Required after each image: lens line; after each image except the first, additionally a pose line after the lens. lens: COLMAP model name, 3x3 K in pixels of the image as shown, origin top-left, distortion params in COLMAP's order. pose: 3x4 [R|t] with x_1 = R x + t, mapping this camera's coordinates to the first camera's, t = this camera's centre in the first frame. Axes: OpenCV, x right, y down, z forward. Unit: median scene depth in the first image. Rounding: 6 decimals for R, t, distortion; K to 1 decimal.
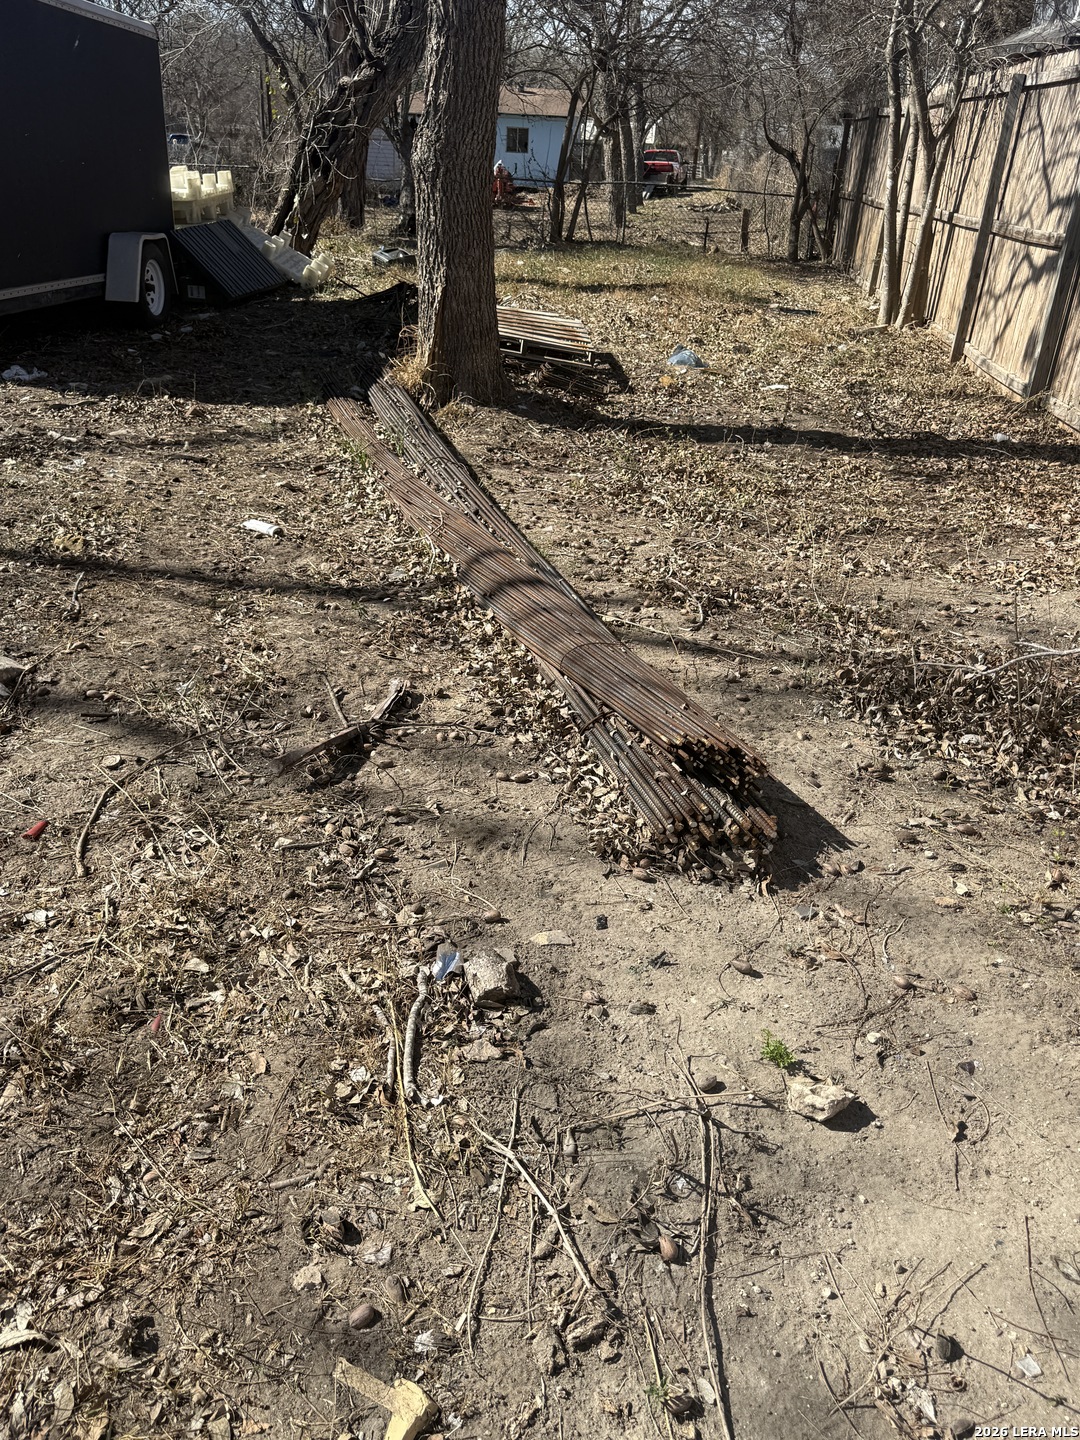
lens RADIAL K [[1177.4, 0, 541.7], [0, 1177.4, 719.9], [0, 0, 1]] dist [-0.002637, -0.004613]
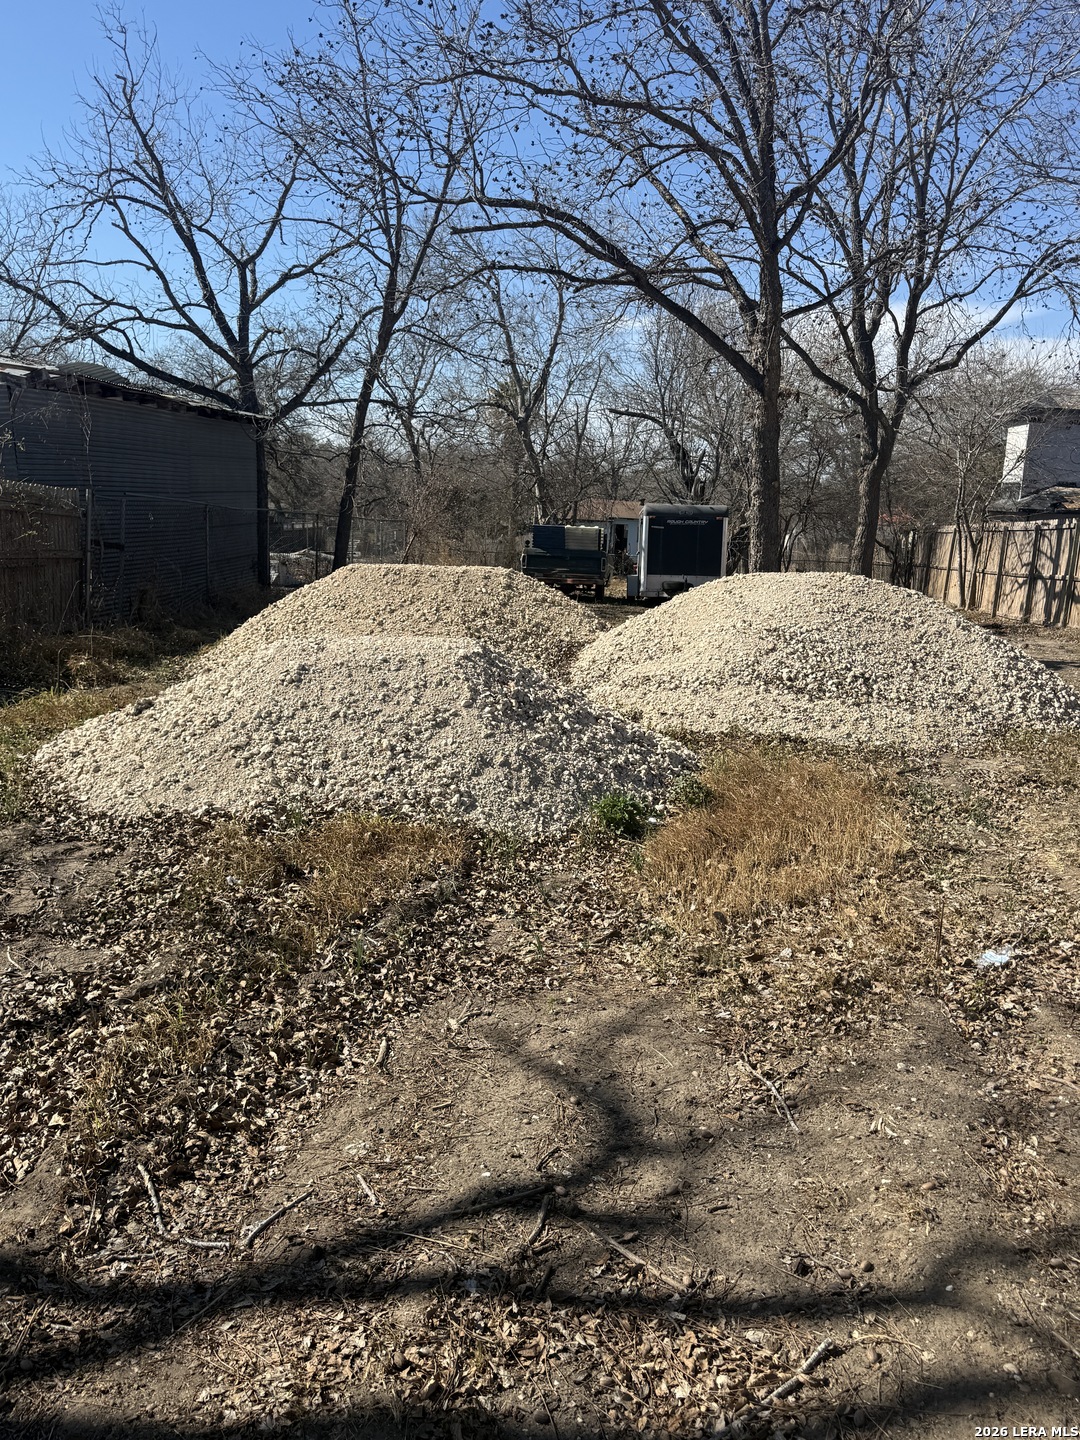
lens RADIAL K [[1177.4, 0, 539.1], [0, 1177.4, 721.0], [0, 0, 1]] dist [-0.002637, -0.004613]
pose [[0.999950, -0.007639, 0.006492, -0.761430], [0.009173, 0.958449, -0.285115, 0.729159], [-0.004044, 0.285160, 0.958471, -1.634086]]
